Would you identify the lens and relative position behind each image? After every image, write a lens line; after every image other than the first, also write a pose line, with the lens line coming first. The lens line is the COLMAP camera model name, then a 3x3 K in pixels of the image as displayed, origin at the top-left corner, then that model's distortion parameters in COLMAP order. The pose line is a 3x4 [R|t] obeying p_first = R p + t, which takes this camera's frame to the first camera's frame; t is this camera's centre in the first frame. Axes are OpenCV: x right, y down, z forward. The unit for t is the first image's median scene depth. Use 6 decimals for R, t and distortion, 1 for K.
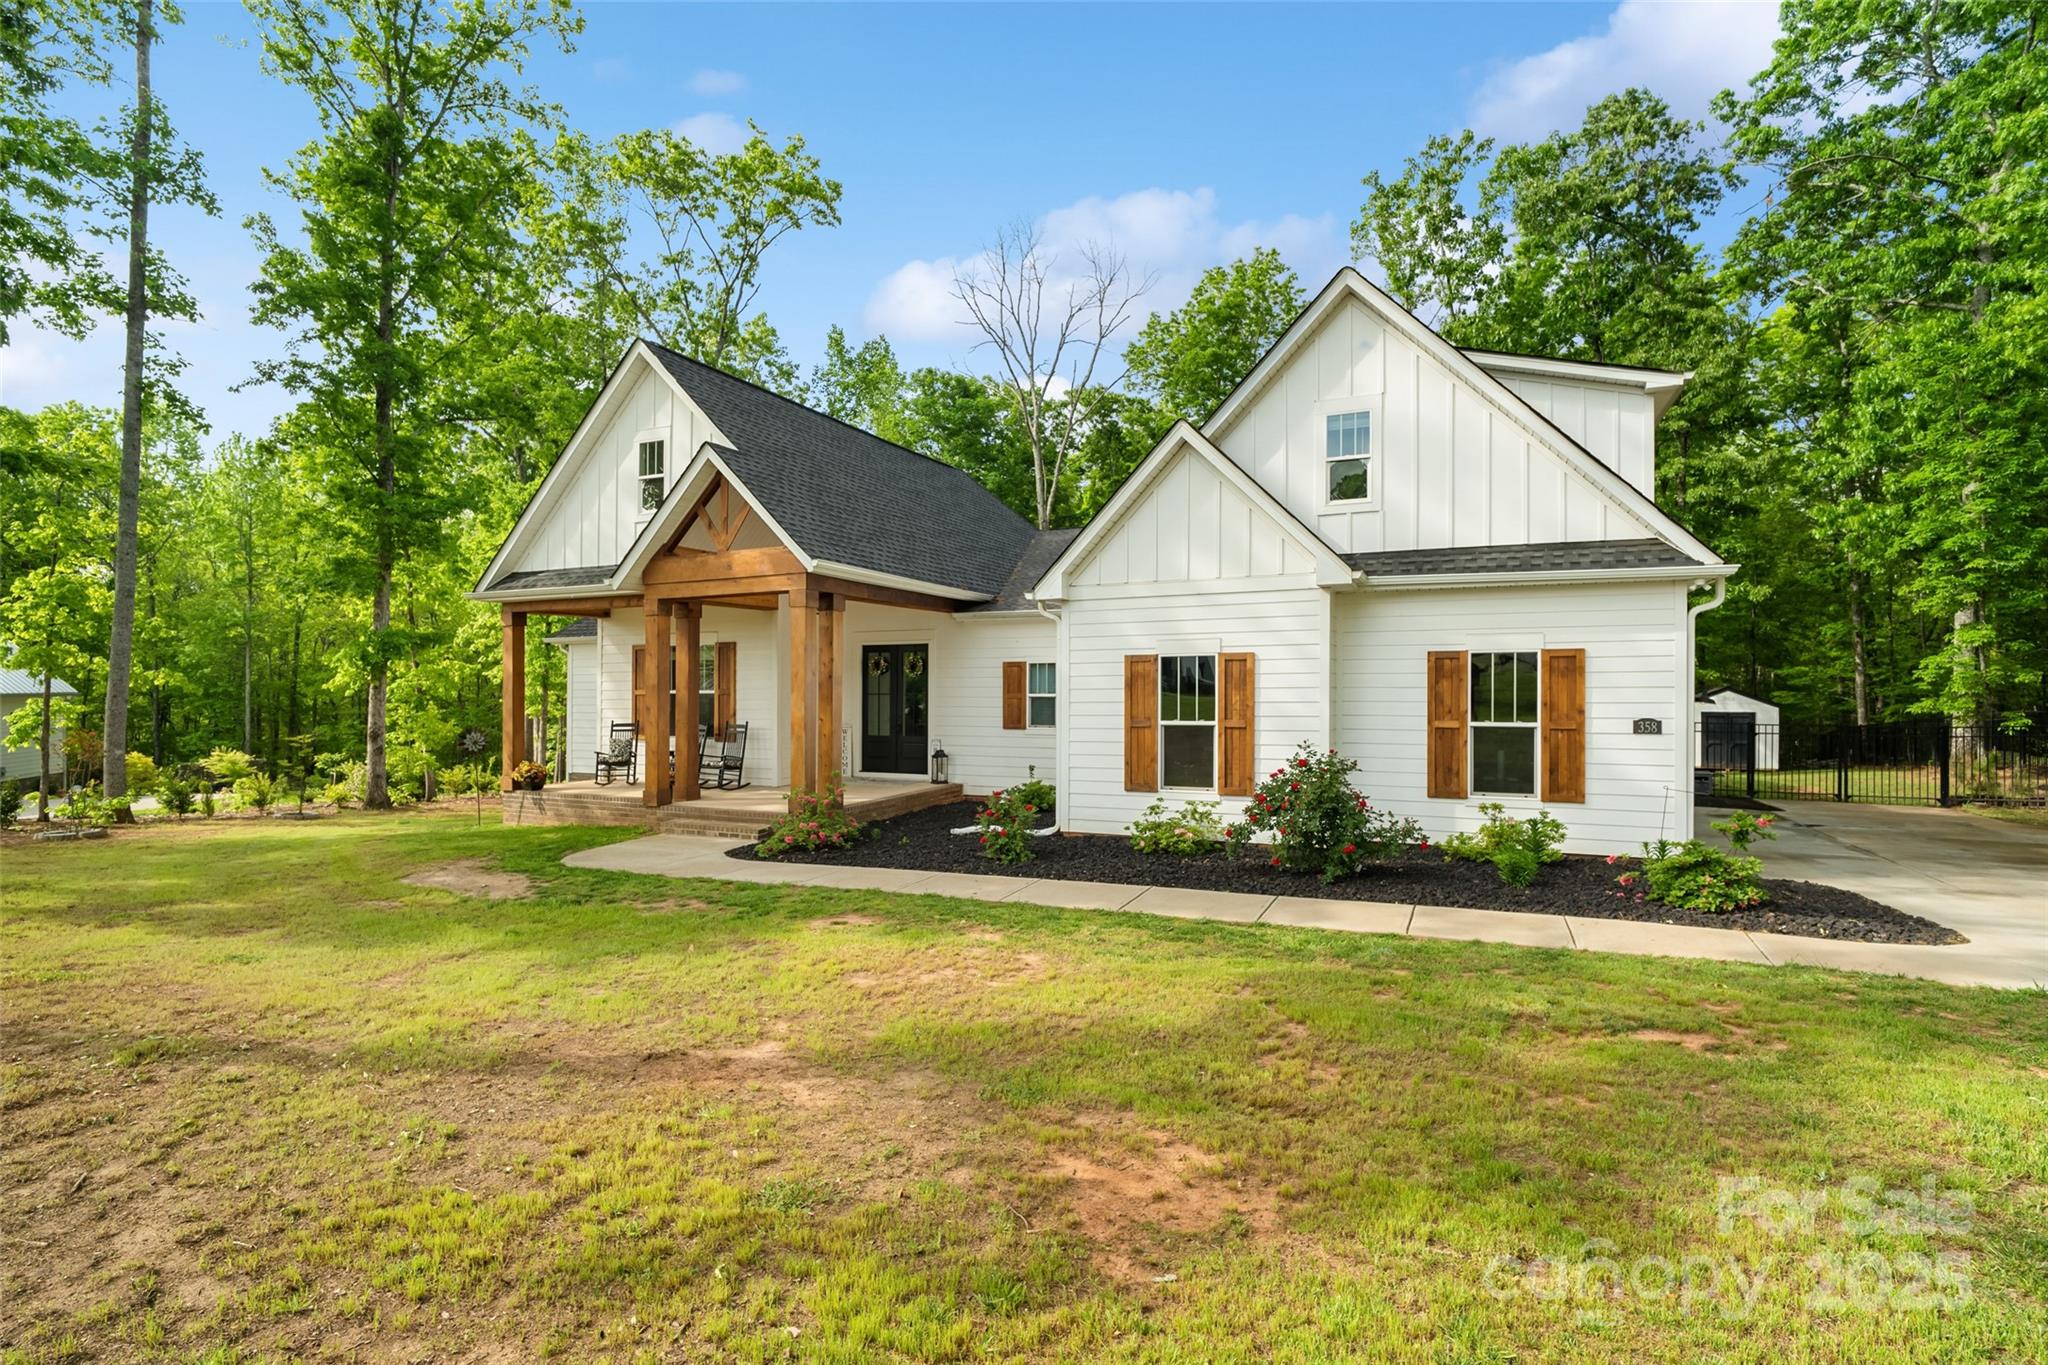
lens RADIAL K [[956.7, 0, 1024.0], [0, 956.7, 682.5], [0, 0, 1]] dist [-0.001987, 0.000140]
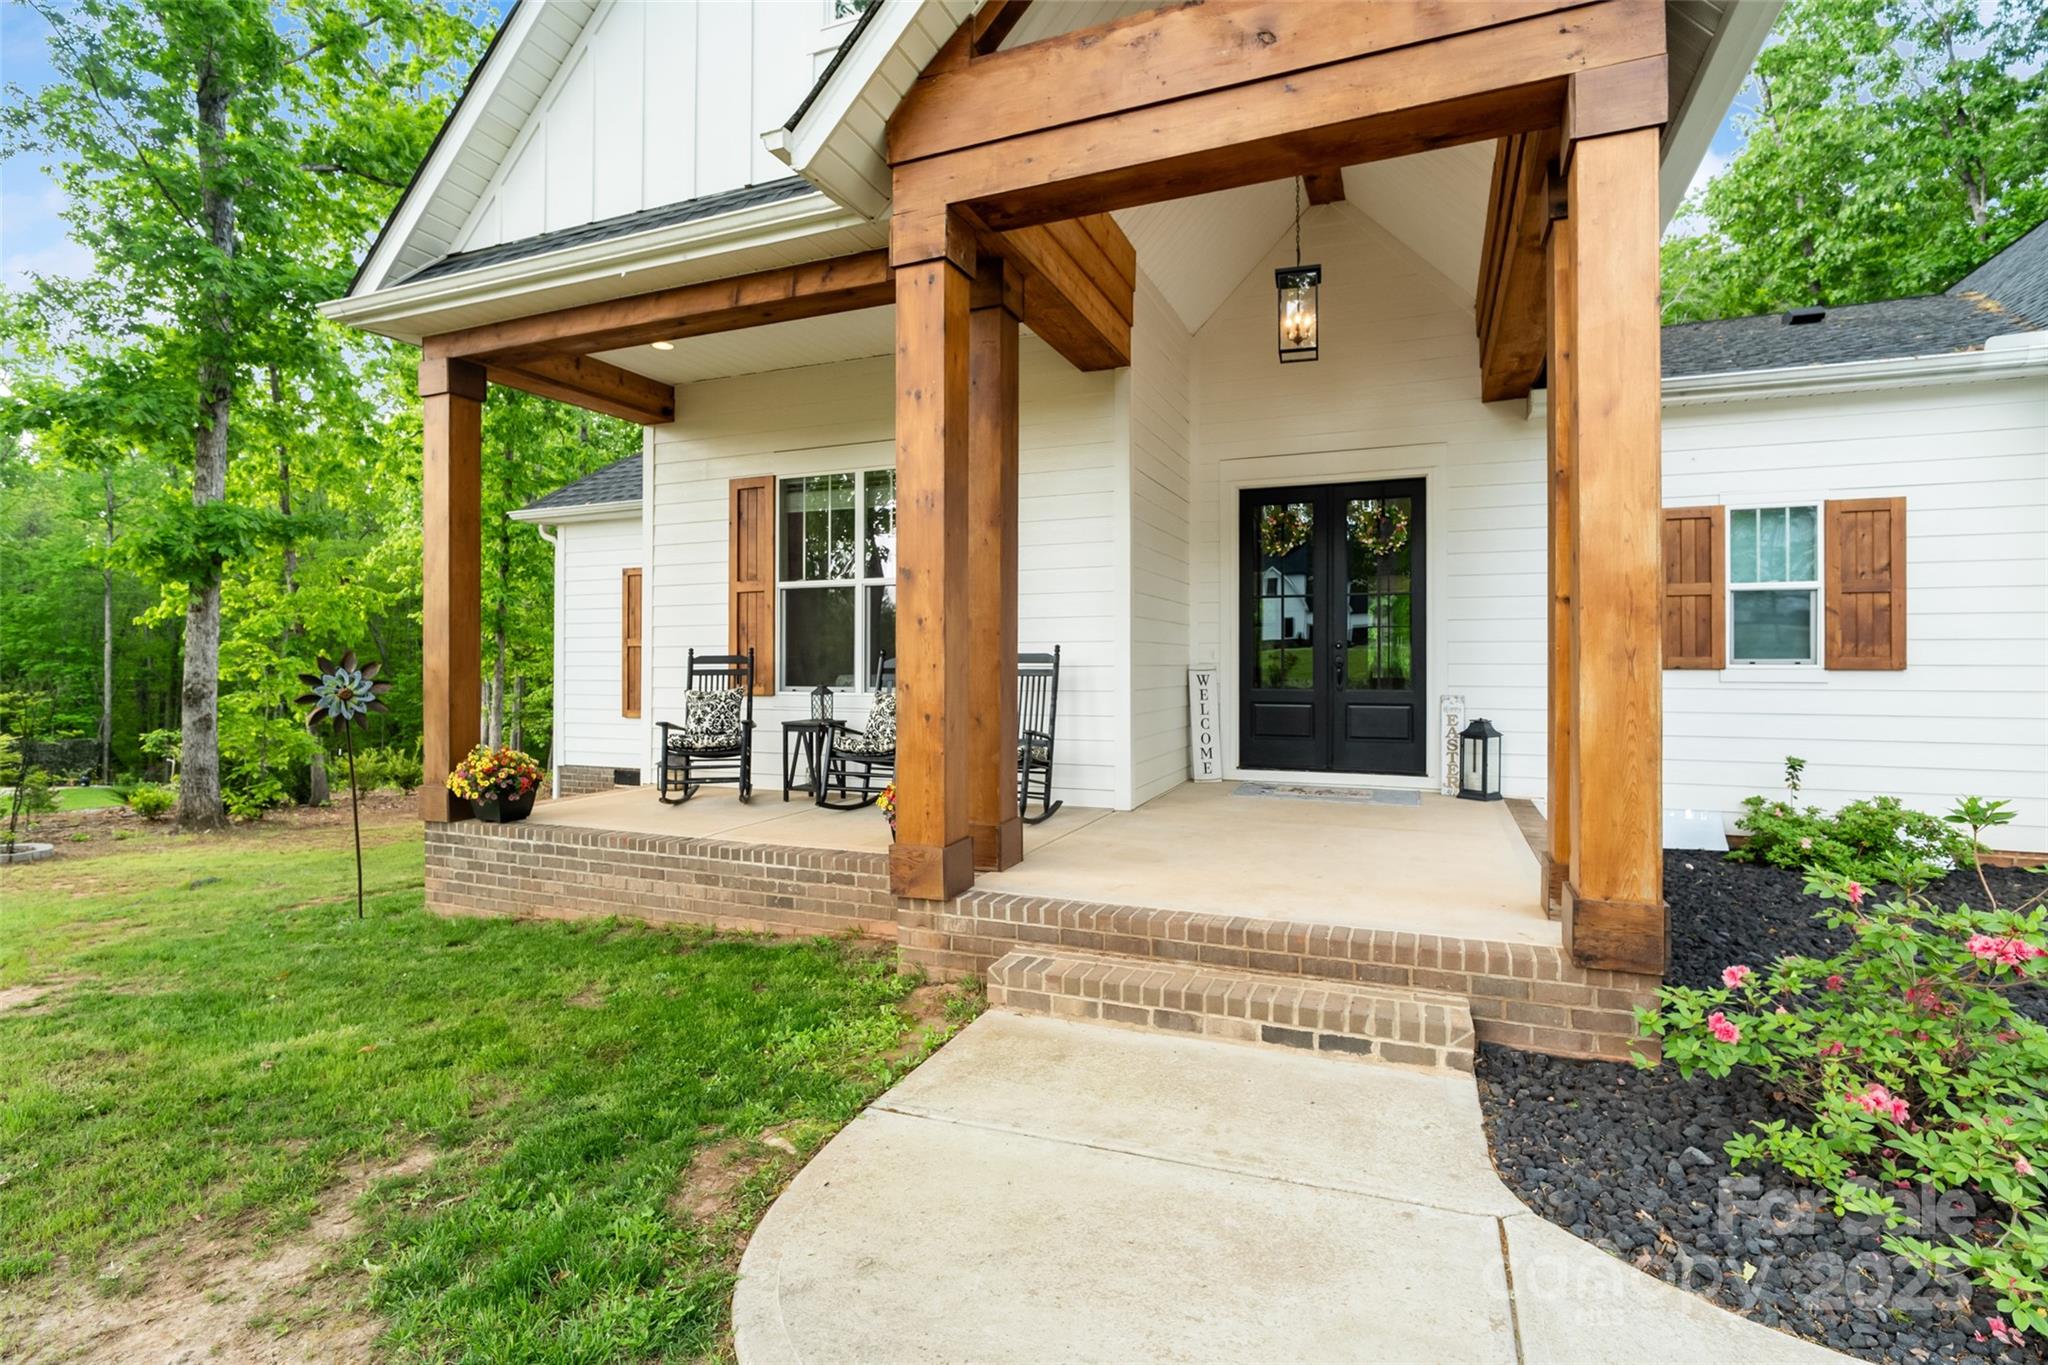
lens RADIAL K [[983.4, 0, 1015.4], [0, 983.4, 668.9], [0, 0, 1]] dist [-0.003281, -0.000064]
pose [[0.999512, 0.003515, 0.031040, -0.321372], [-0.003750, 0.999965, 0.007518, 0.047985], [-0.031013, -0.007631, 0.999490, 0.601212]]
